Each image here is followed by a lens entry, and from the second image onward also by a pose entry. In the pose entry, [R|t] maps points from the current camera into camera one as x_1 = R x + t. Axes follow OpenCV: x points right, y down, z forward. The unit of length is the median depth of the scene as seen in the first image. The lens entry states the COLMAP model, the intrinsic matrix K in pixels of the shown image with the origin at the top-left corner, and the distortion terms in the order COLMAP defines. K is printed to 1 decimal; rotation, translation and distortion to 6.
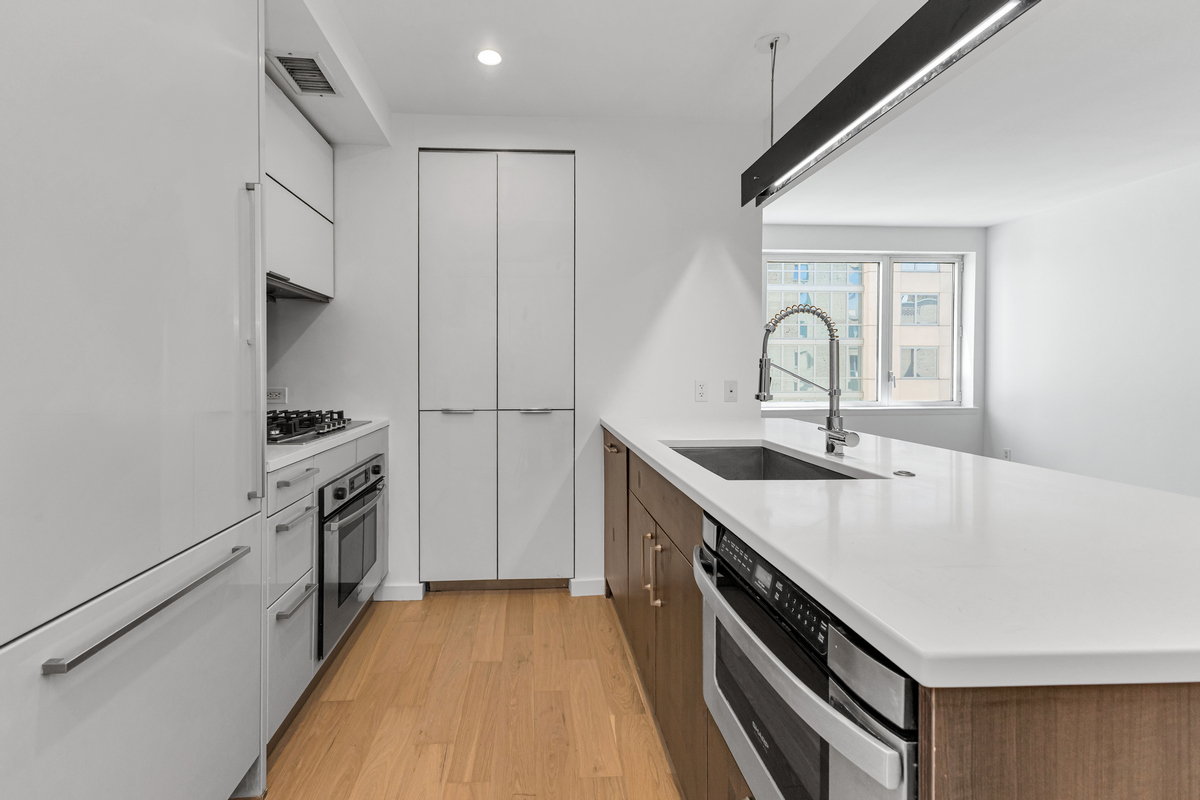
lens RADIAL K [[527.2, 0, 556.5], [0, 527.2, 373.3], [0, 0, 1]] dist [0.013501, -0.000134]
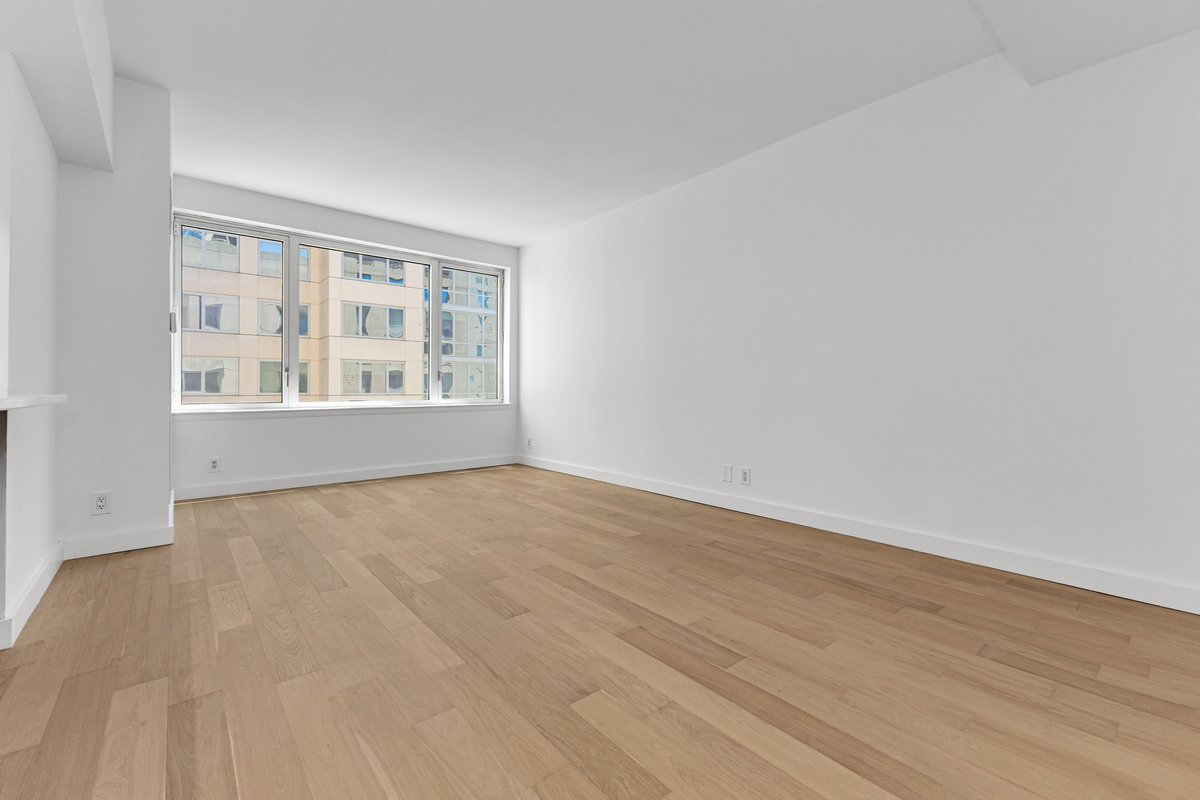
lens RADIAL K [[511.8, 0, 601.0], [0, 511.8, 387.2], [0, 0, 1]] dist [0.013997, -0.000182]
pose [[0.805755, 0.003452, 0.592239, 0.764676], [0.004179, 0.999925, -0.011515, 0.110916], [-0.592234, 0.011753, 0.805680, 0.000218]]
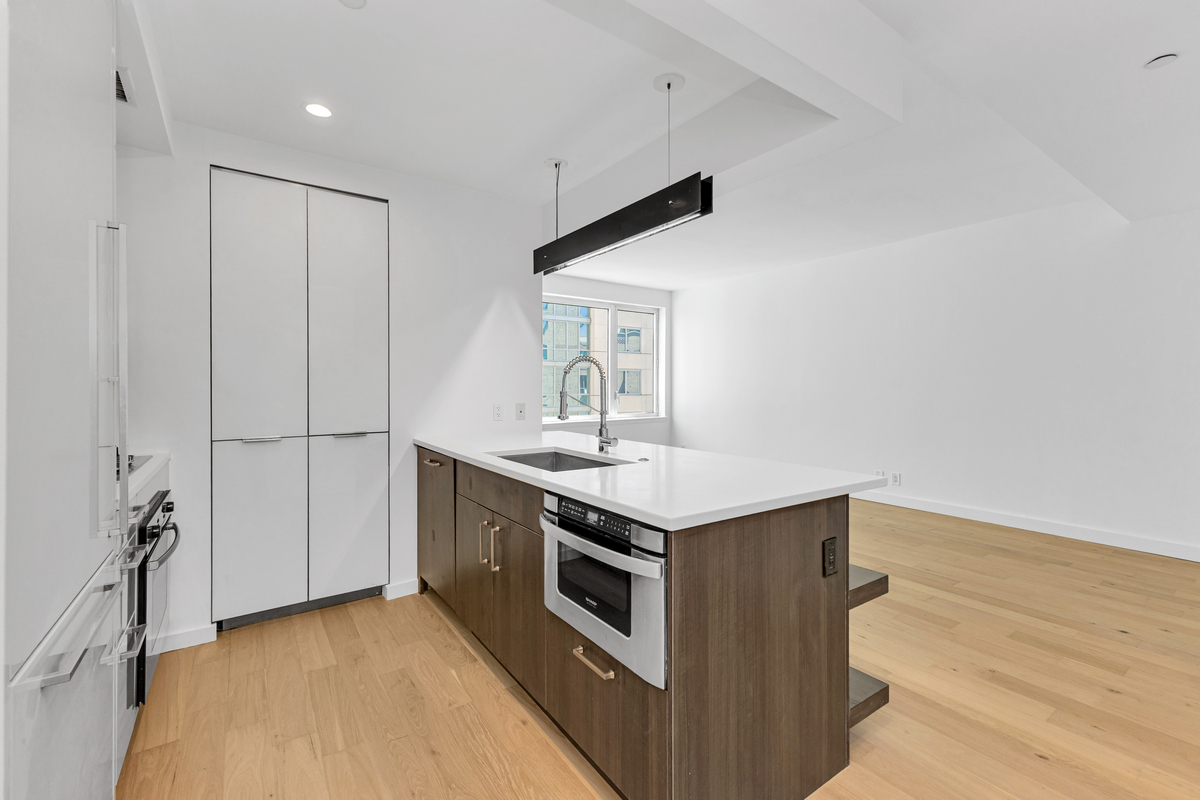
lens RADIAL K [[511.8, 0, 601.0], [0, 511.8, 387.2], [0, 0, 1]] dist [0.013997, -0.000182]
pose [[0.853936, -0.002195, 0.520373, -0.187233], [0.006065, 0.999965, -0.005735, -0.021293], [-0.520343, 0.008054, 0.853920, -0.200439]]
